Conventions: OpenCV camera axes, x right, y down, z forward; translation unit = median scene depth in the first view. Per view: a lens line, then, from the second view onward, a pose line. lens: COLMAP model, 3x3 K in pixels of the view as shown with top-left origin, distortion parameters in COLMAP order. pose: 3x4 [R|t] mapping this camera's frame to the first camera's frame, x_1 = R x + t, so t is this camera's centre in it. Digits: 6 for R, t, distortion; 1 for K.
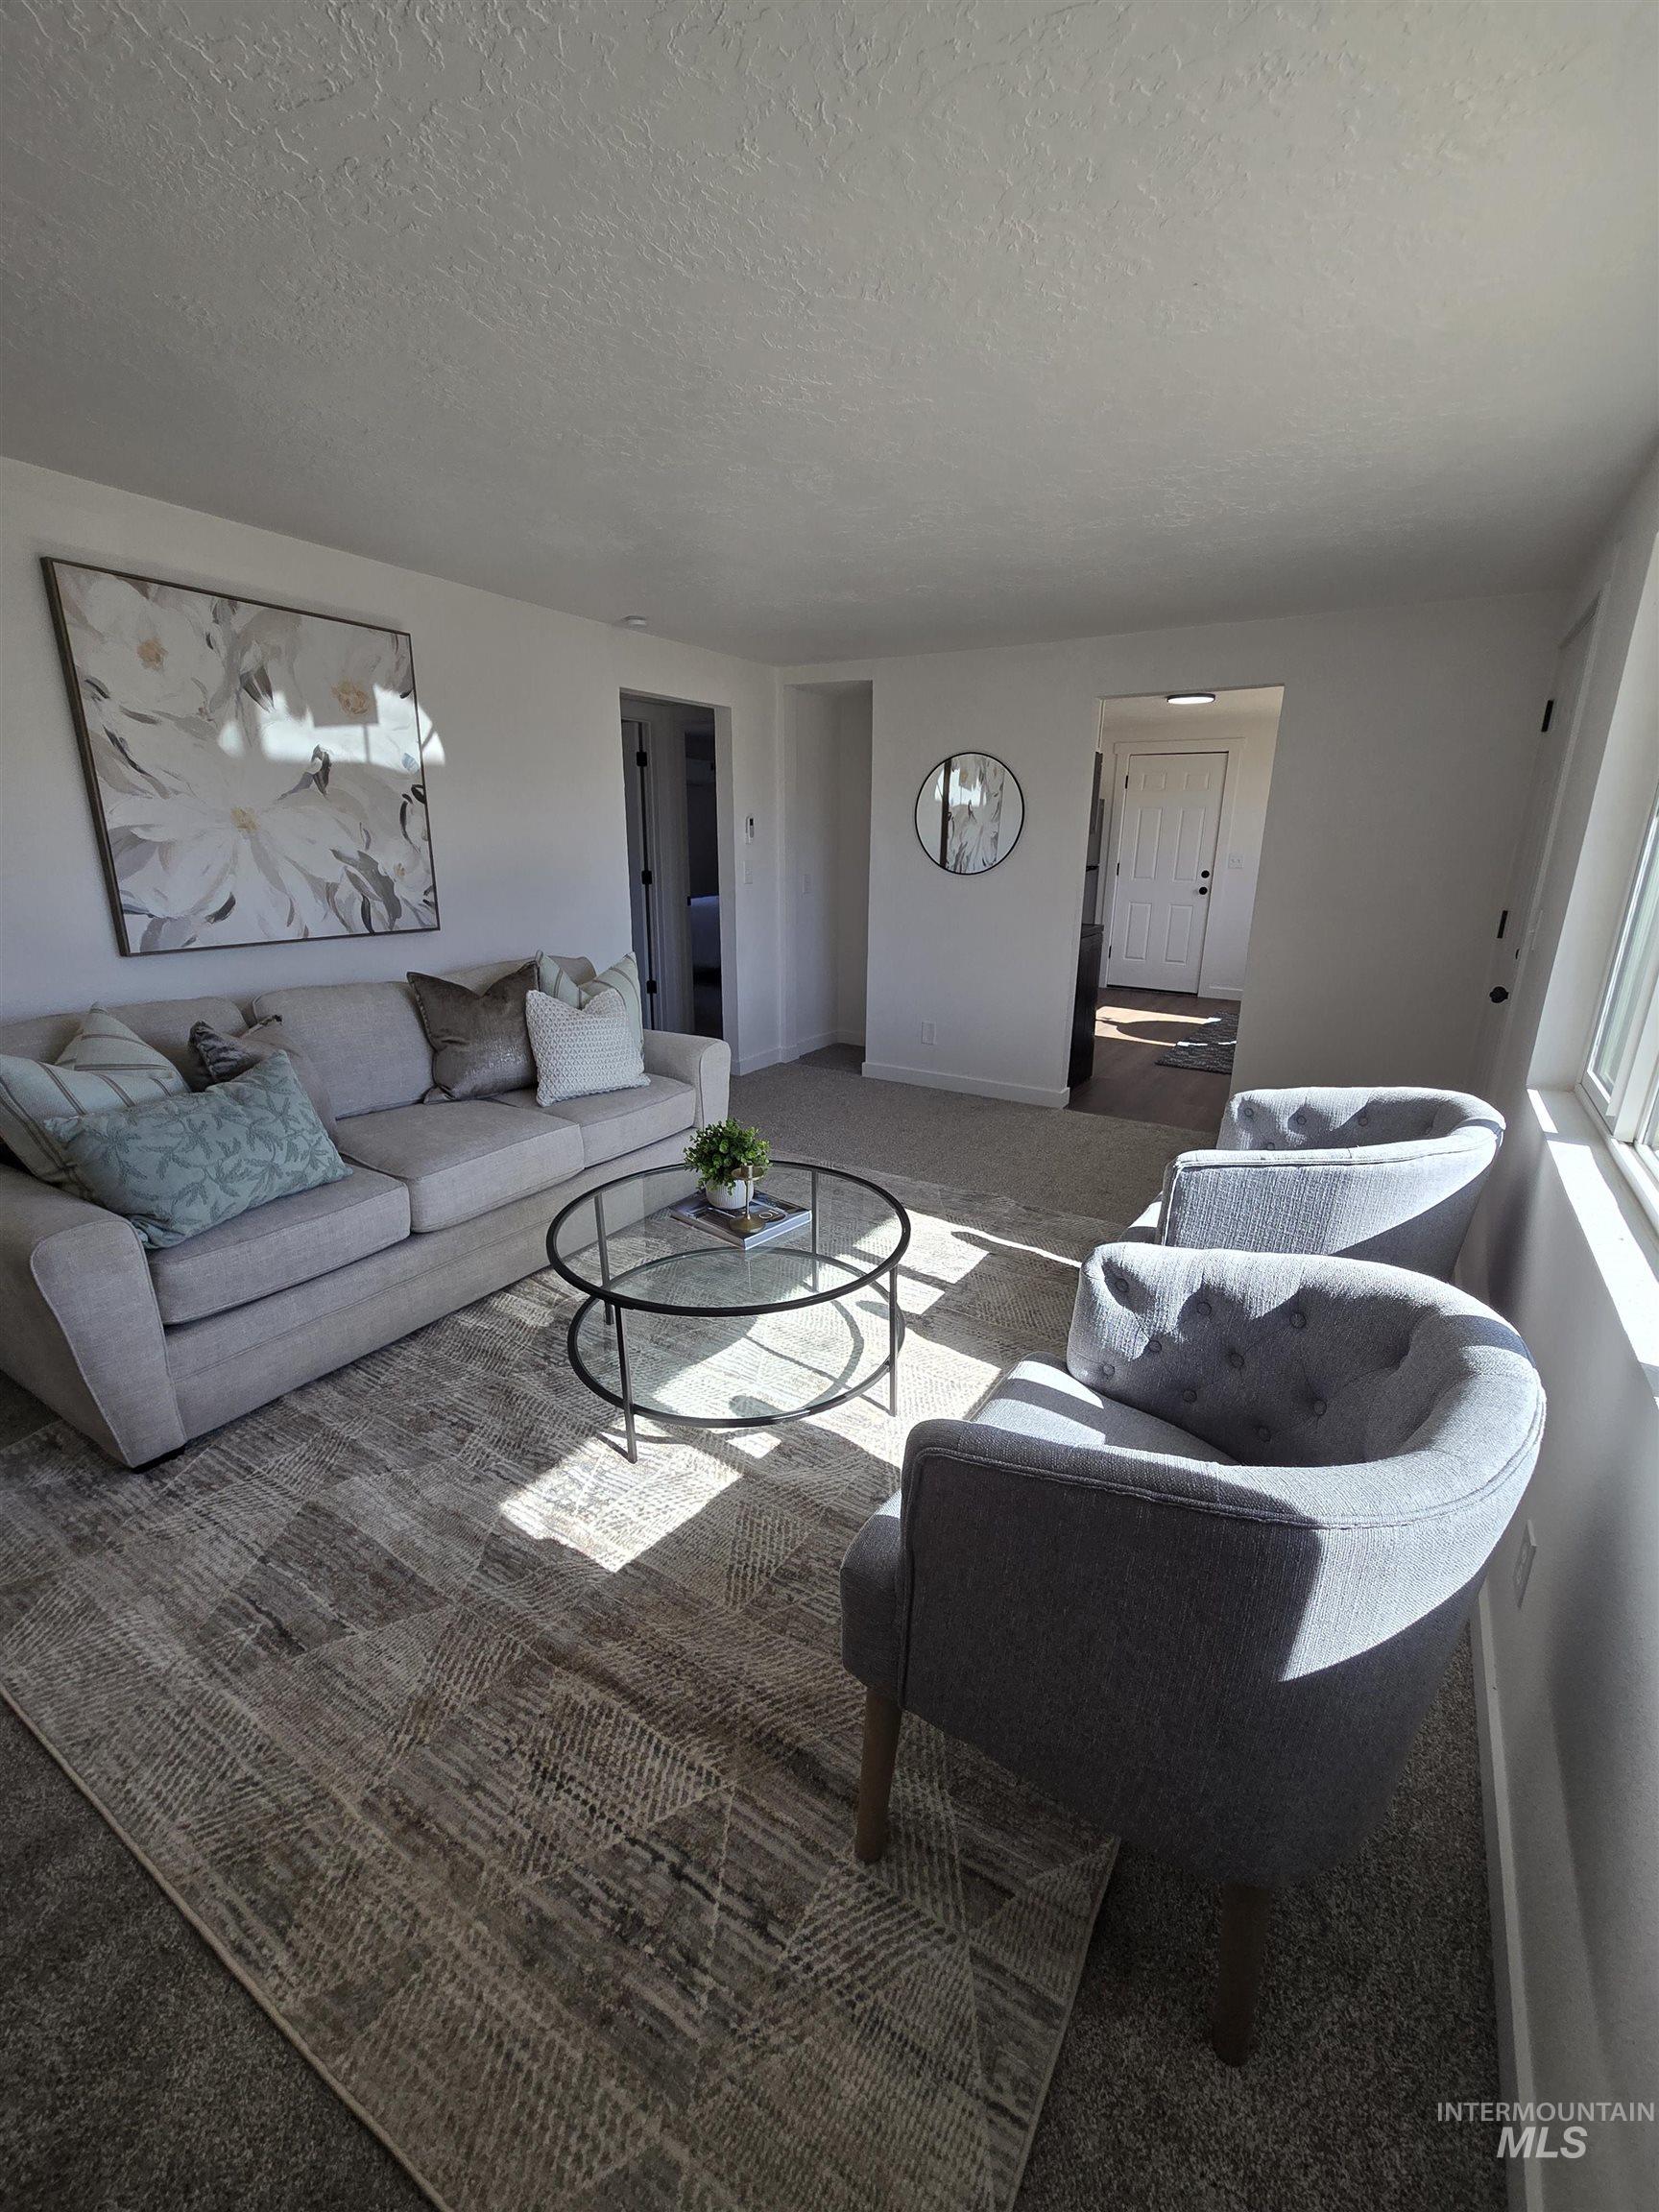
lens RADIAL K [[906.7, 0, 833.3], [0, 906.7, 1103.8], [0, 0, 1]] dist [0.000259, -0.000007]
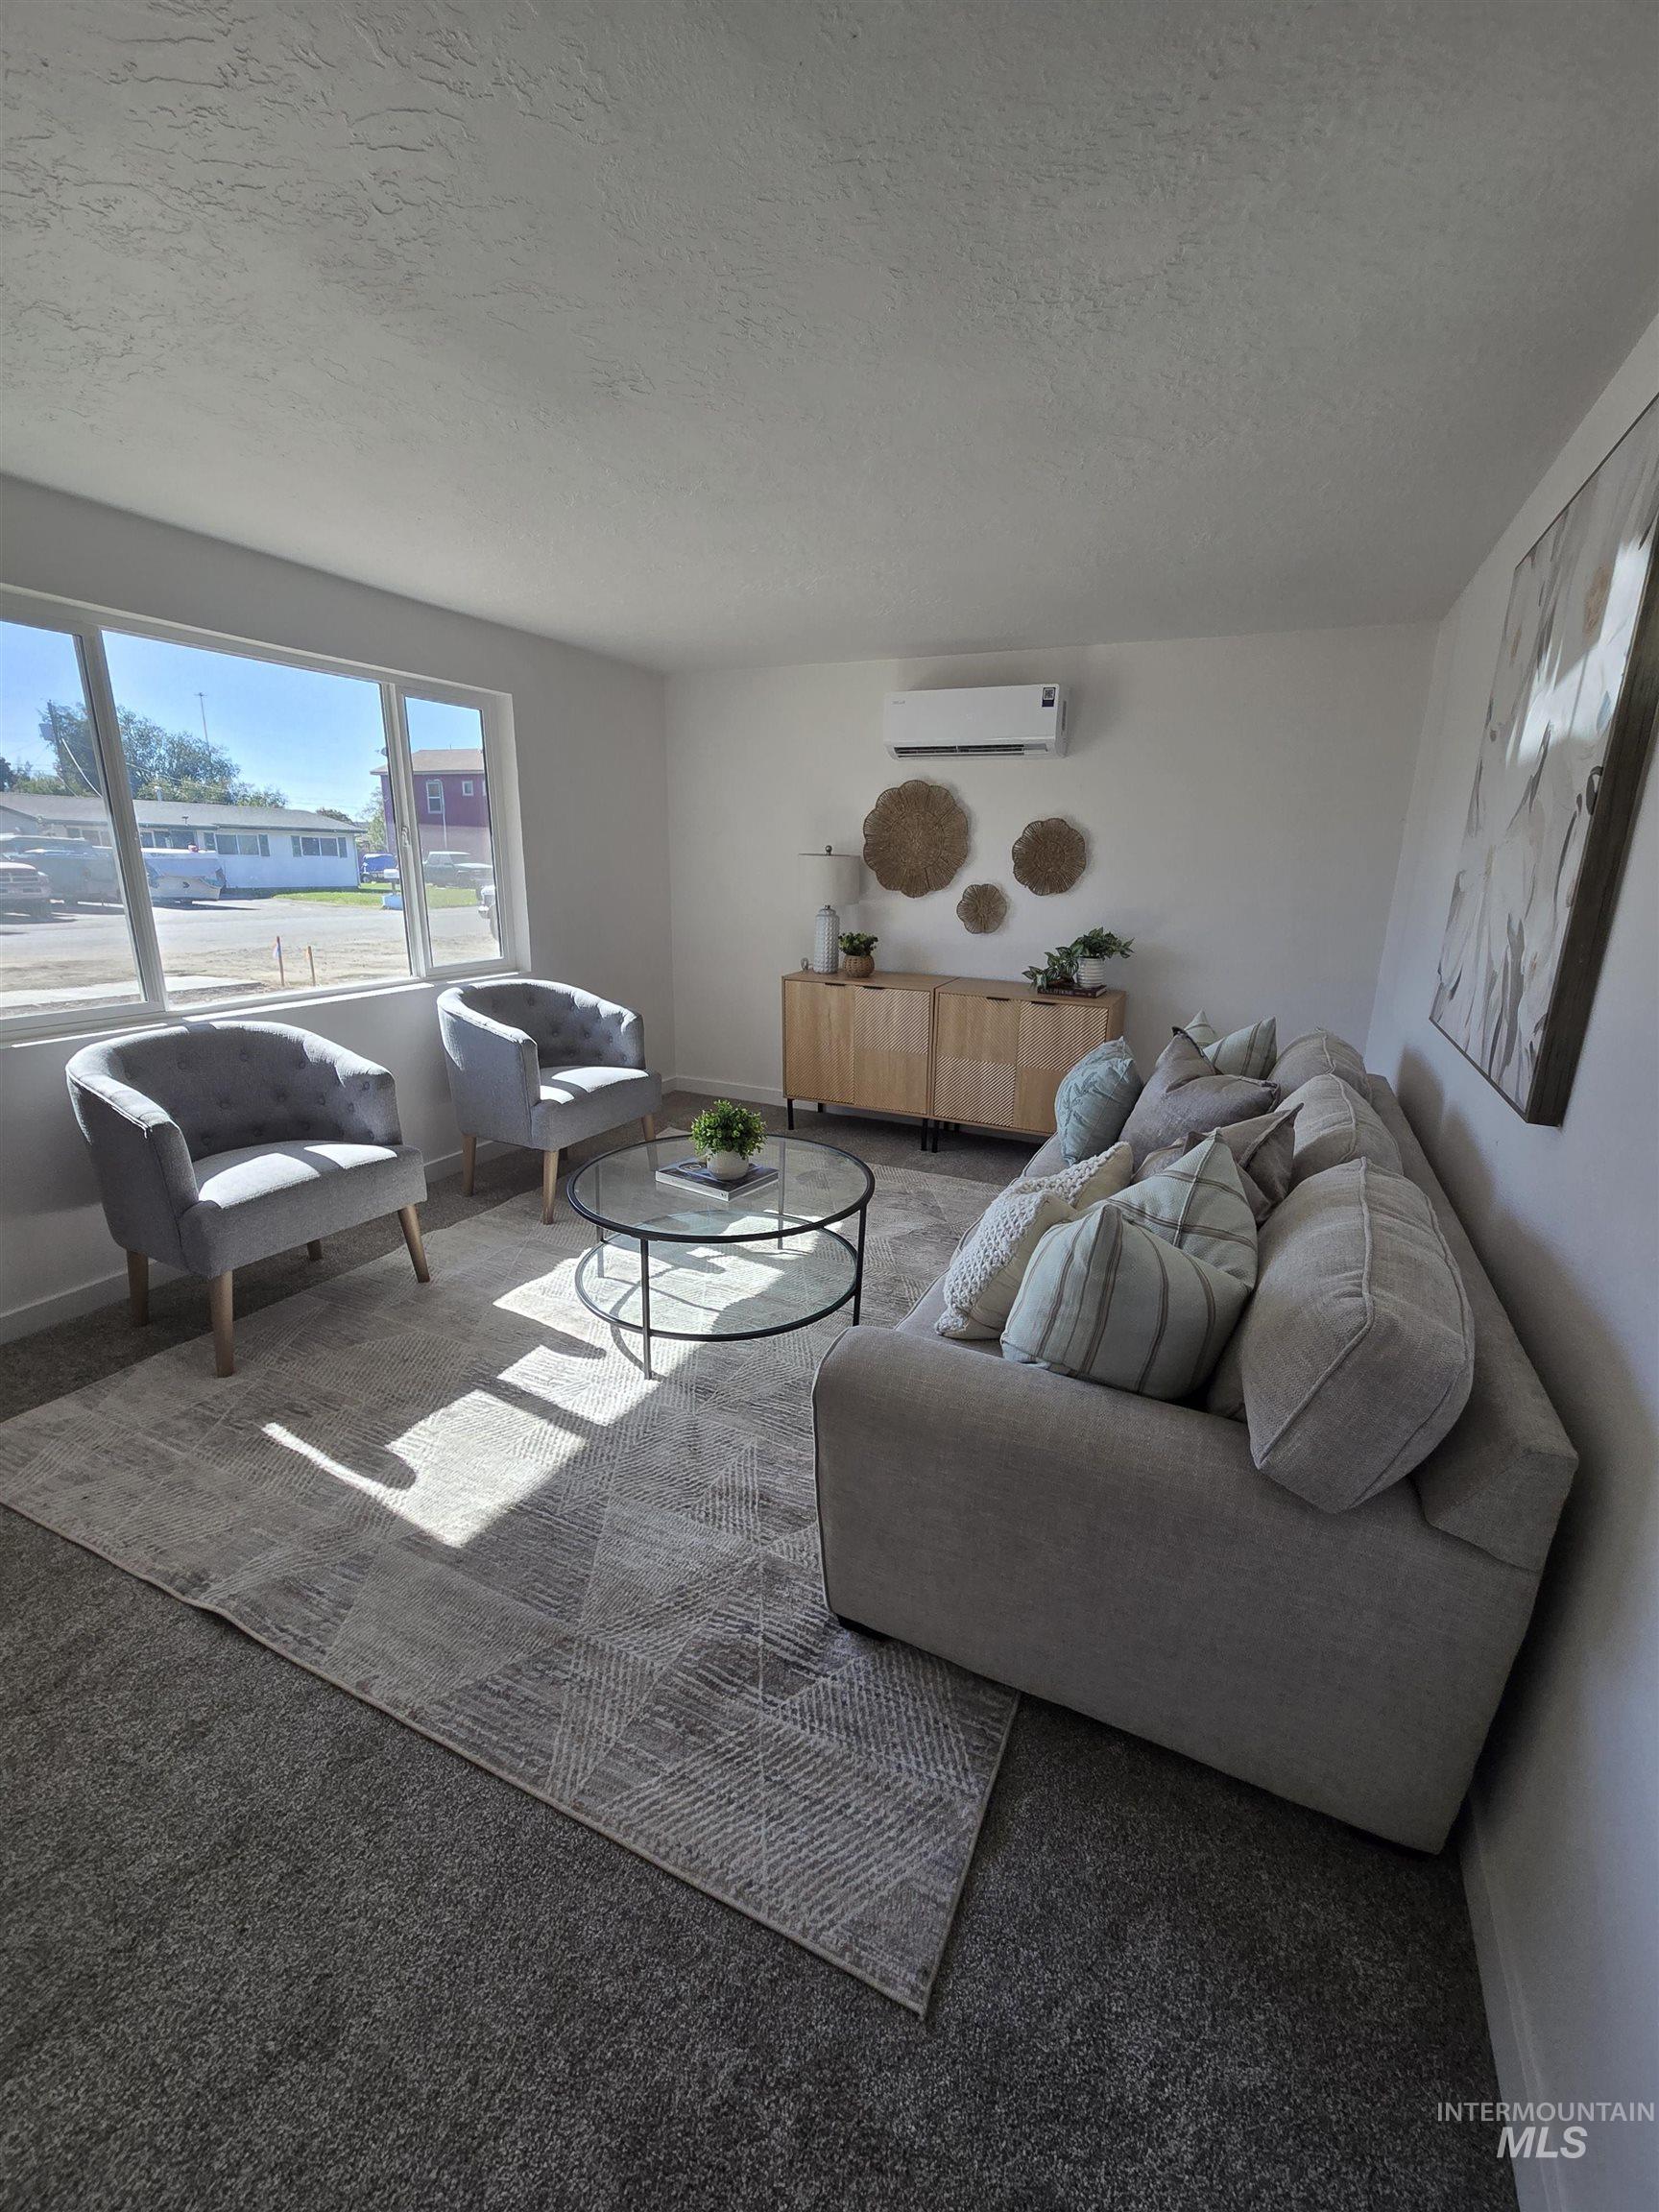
lens RADIAL K [[906.7, 0, 838.8], [0, 906.7, 1109.3], [0, 0, 1]] dist [0.000259, -0.000007]
pose [[-0.993165, -0.008406, -0.116420, -0.085466], [-0.069845, 0.841932, 0.535044, -0.442281], [0.093520, 0.539518, -0.836764, 1.470782]]
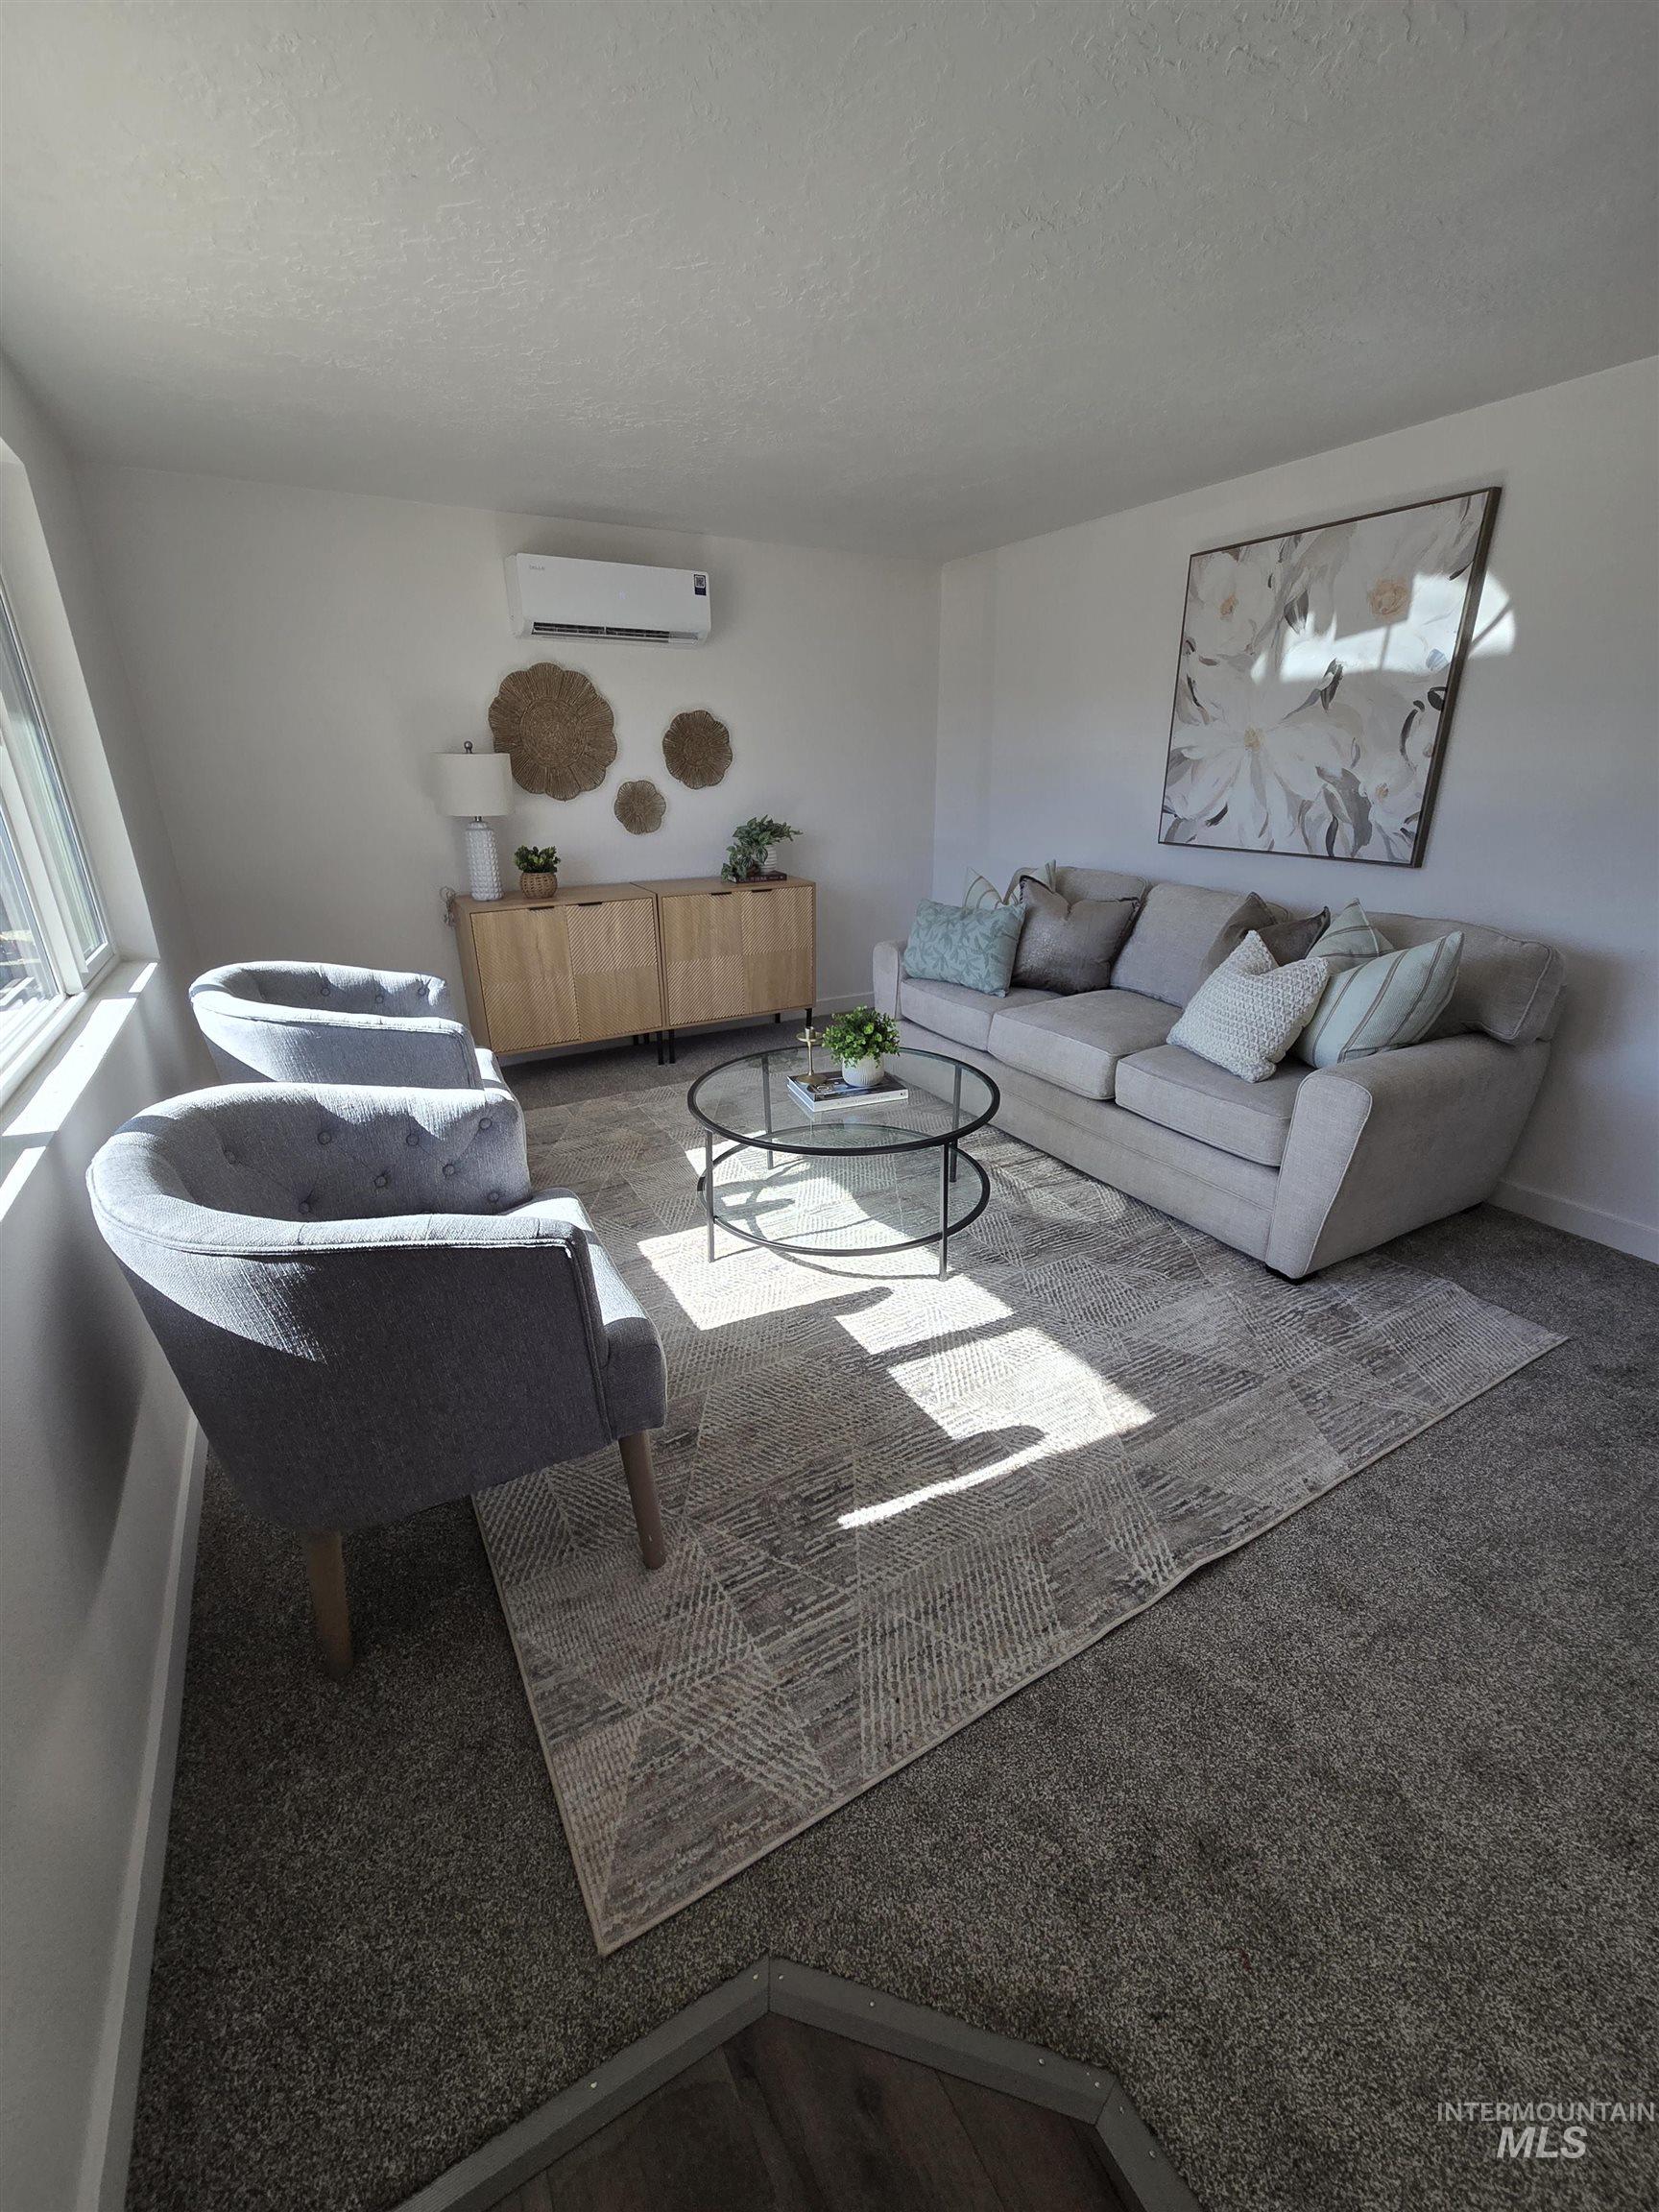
lens RADIAL K [[906.7, 0, 834.5], [0, 906.7, 1112.5], [0, 0, 1]] dist [0.000259, -0.000007]
pose [[-0.478260, 0.304668, -0.823677, 0.643438], [-0.253999, 0.849827, 0.461822, -0.281444], [0.840685, 0.430084, -0.329053, 1.040008]]
